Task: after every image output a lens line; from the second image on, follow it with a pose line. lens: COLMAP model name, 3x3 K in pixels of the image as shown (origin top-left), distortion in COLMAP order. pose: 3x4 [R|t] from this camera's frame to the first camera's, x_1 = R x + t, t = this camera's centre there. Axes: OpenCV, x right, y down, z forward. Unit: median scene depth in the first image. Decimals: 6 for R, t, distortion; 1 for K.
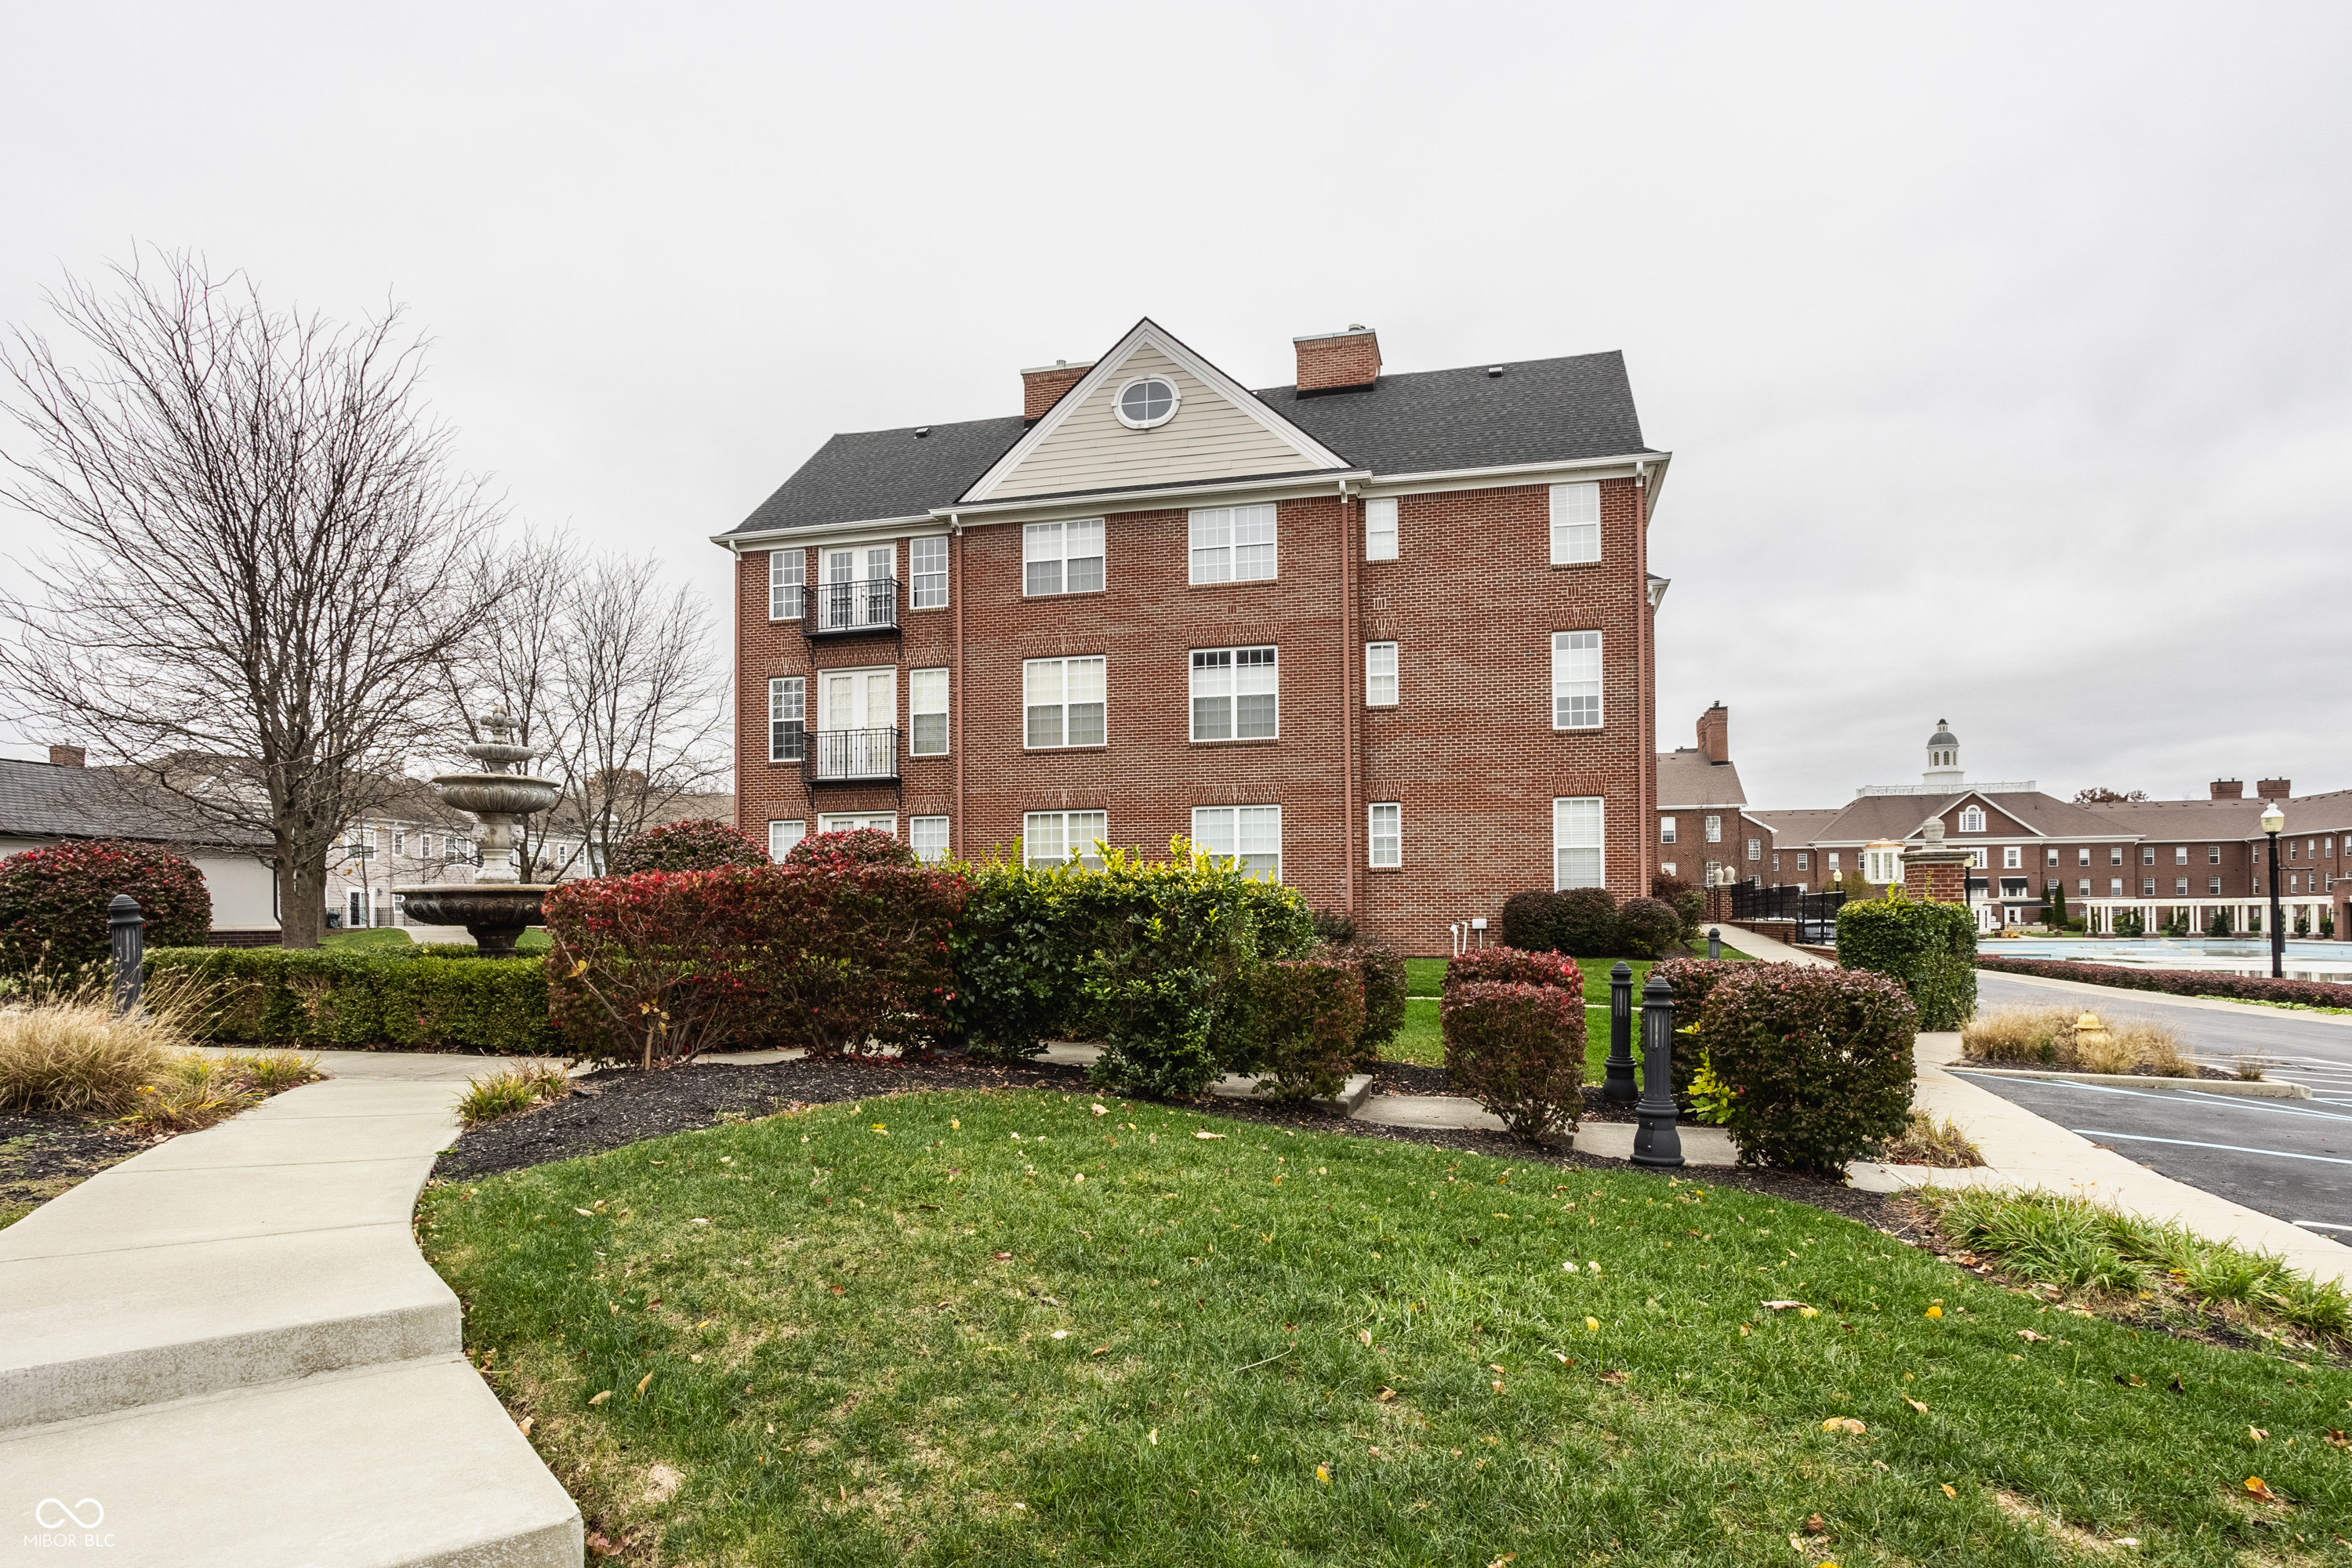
lens RADIAL K [[1074.2, 0, 1247.8], [0, 1074.2, 914.4], [0, 0, 1]] dist [-0.023303, 0.000220]
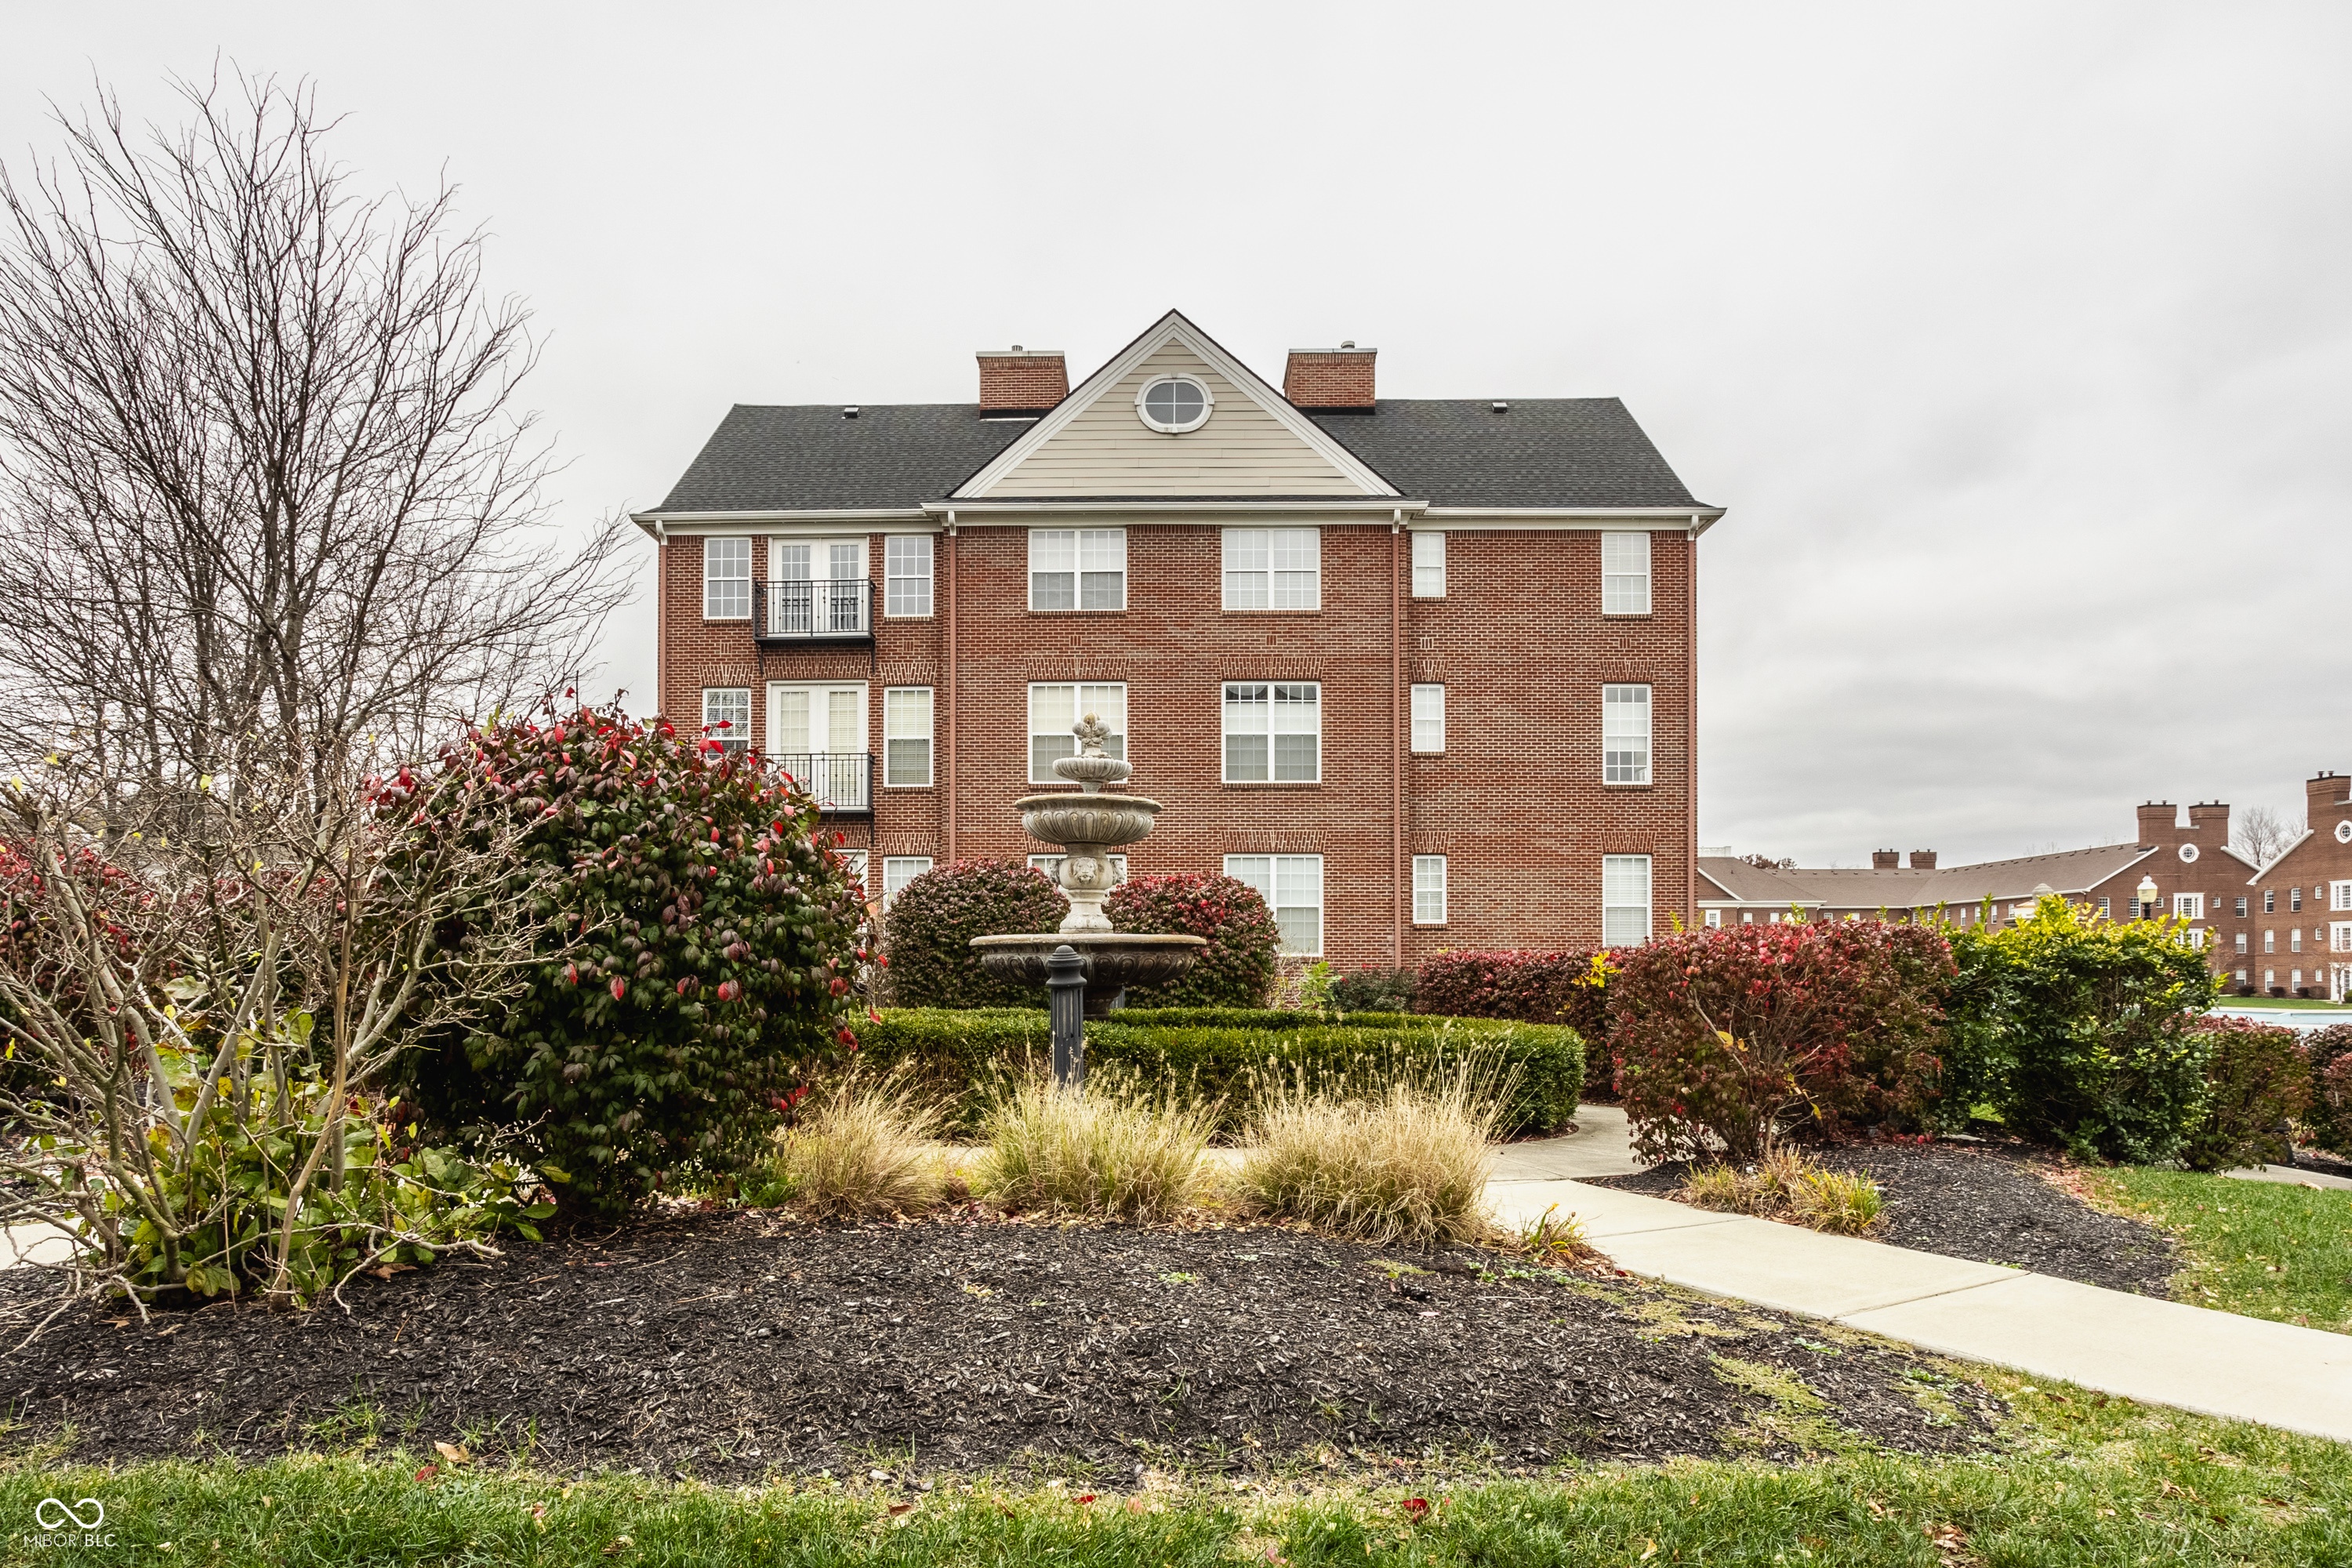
lens RADIAL K [[1146.4, 0, 1174.0], [0, 1146.4, 985.6], [0, 0, 1]] dist [-0.032166, 0.016298]
pose [[0.982764, 0.004468, 0.184810, -0.273807], [-0.006881, 0.999899, 0.012420, -0.000213], [-0.184736, -0.013477, 0.982696, 0.049683]]
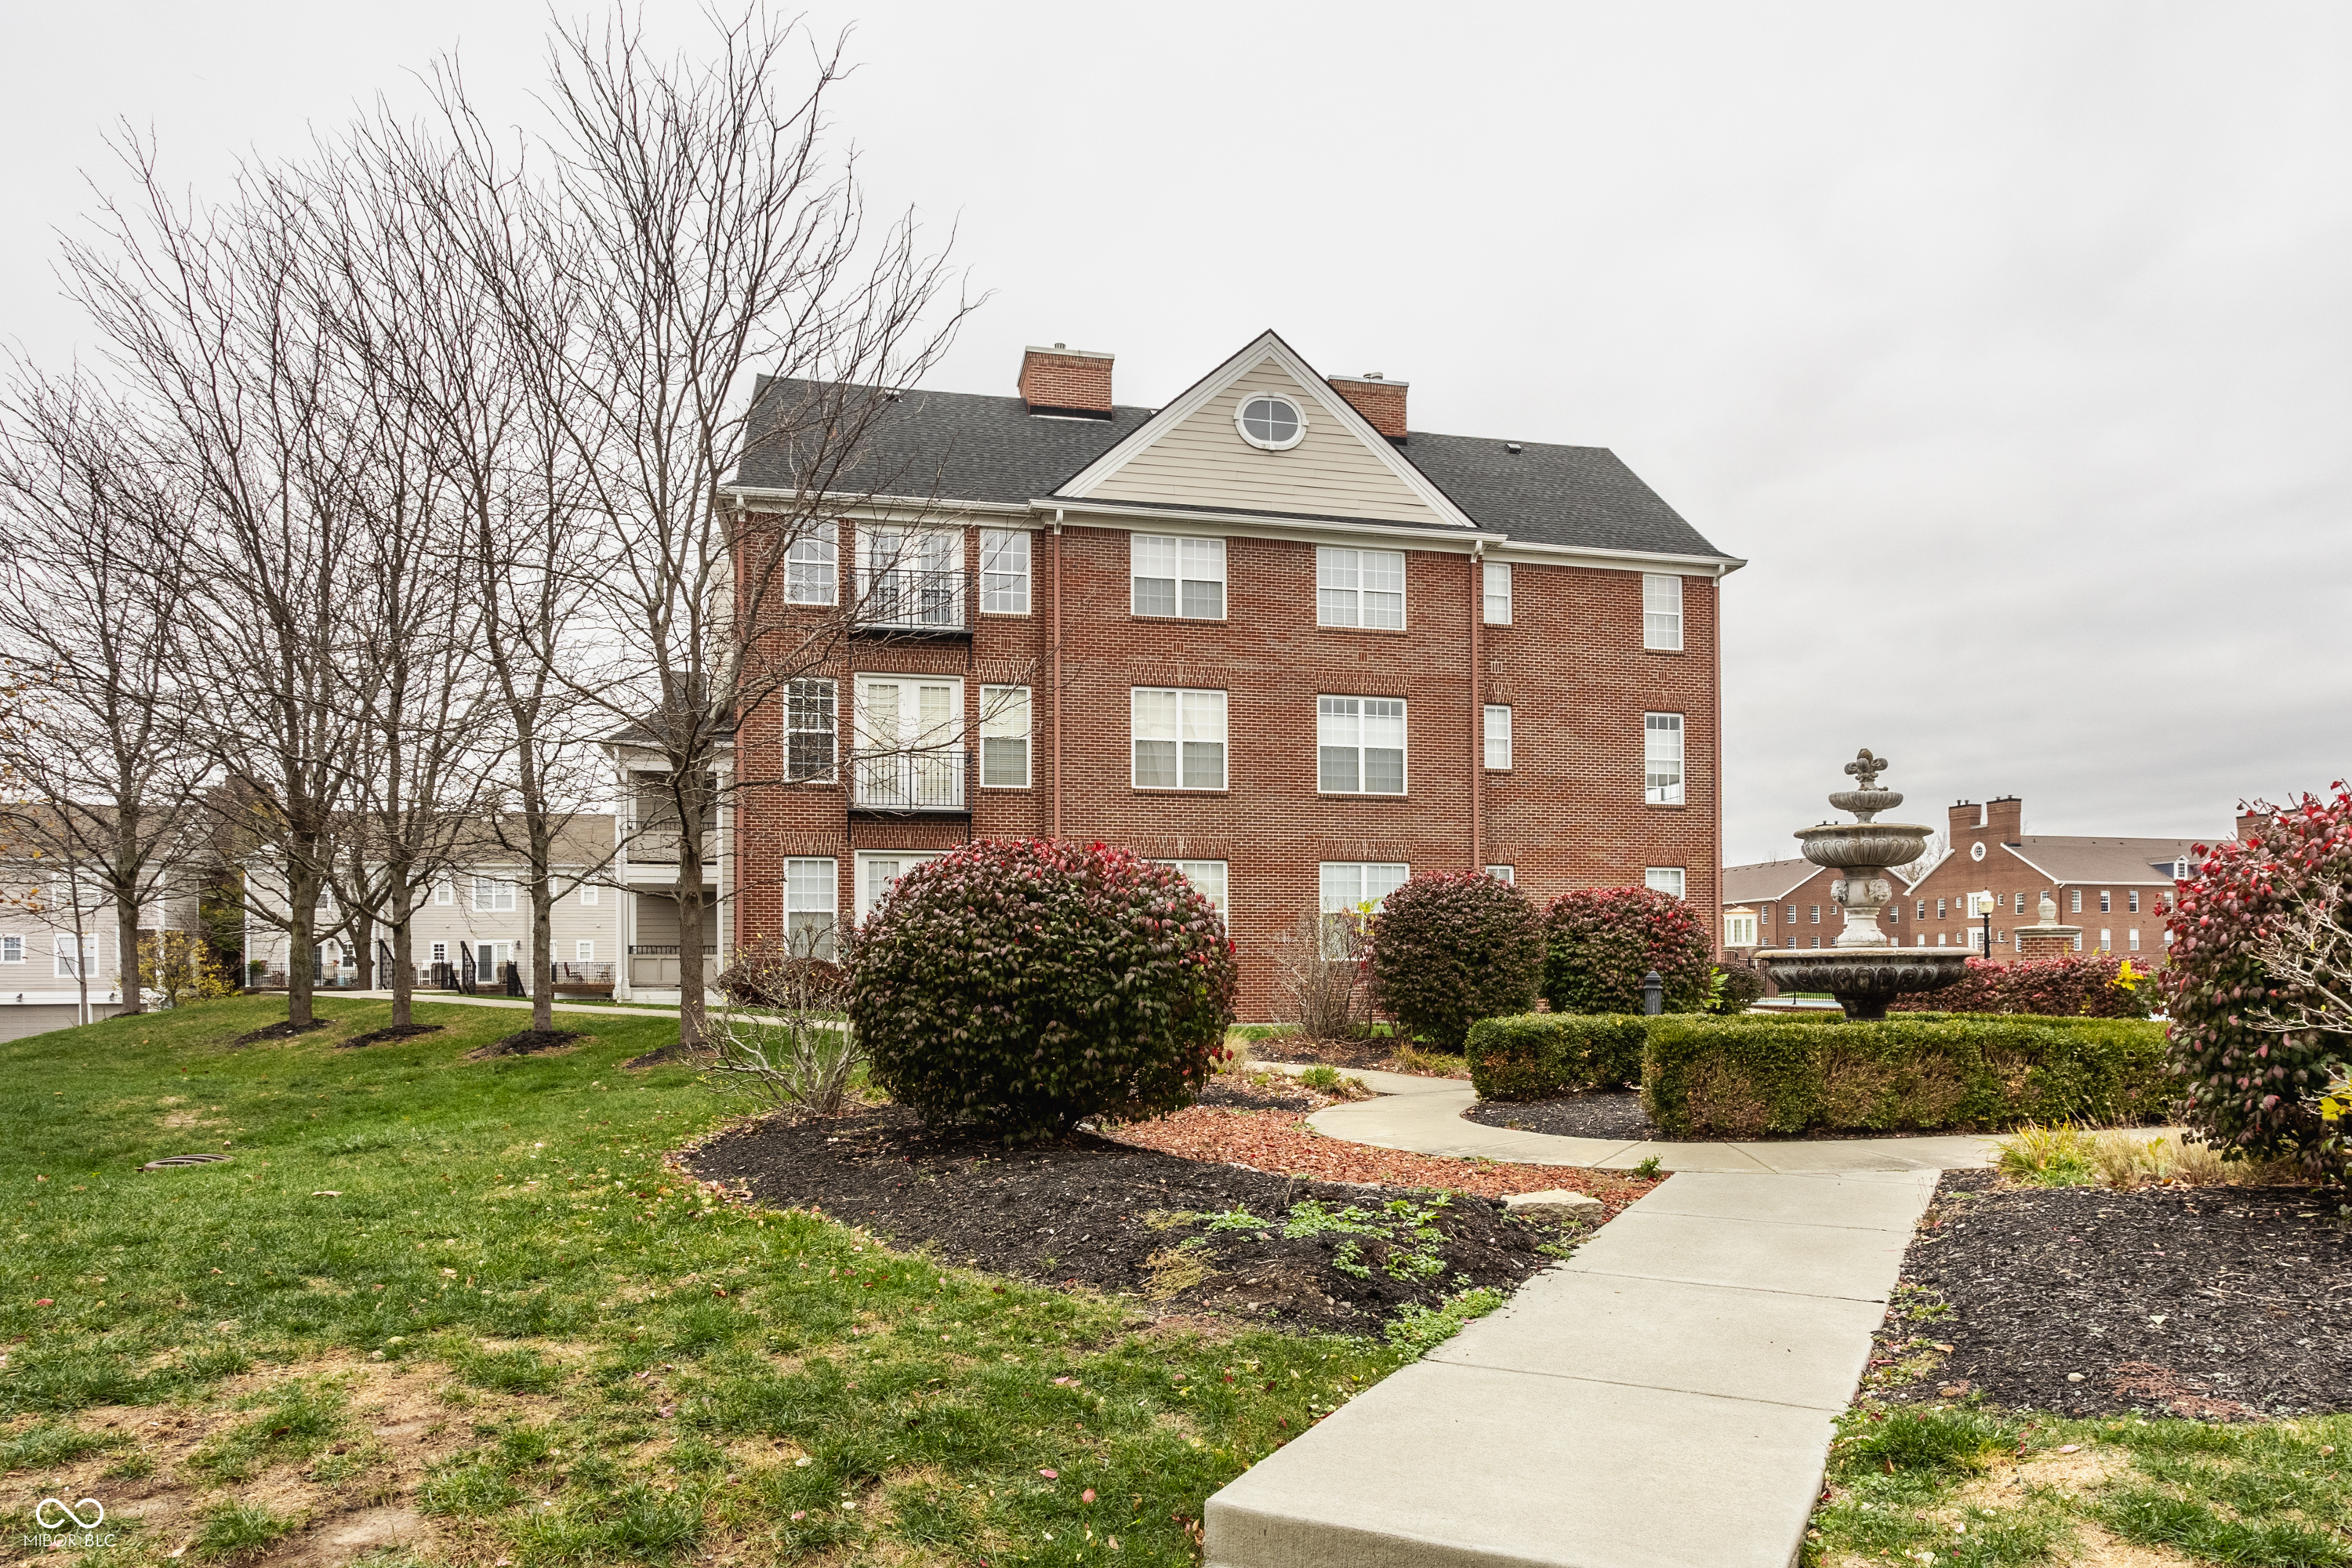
lens RADIAL K [[1146.4, 0, 1166.4], [0, 1146.4, 985.4], [0, 0, 1]] dist [-0.032166, 0.016298]
pose [[0.927627, -0.000919, 0.373507, -0.553605], [-0.003185, 0.999941, 0.010369, -0.001470], [-0.373495, -0.010808, 0.927569, 0.116317]]
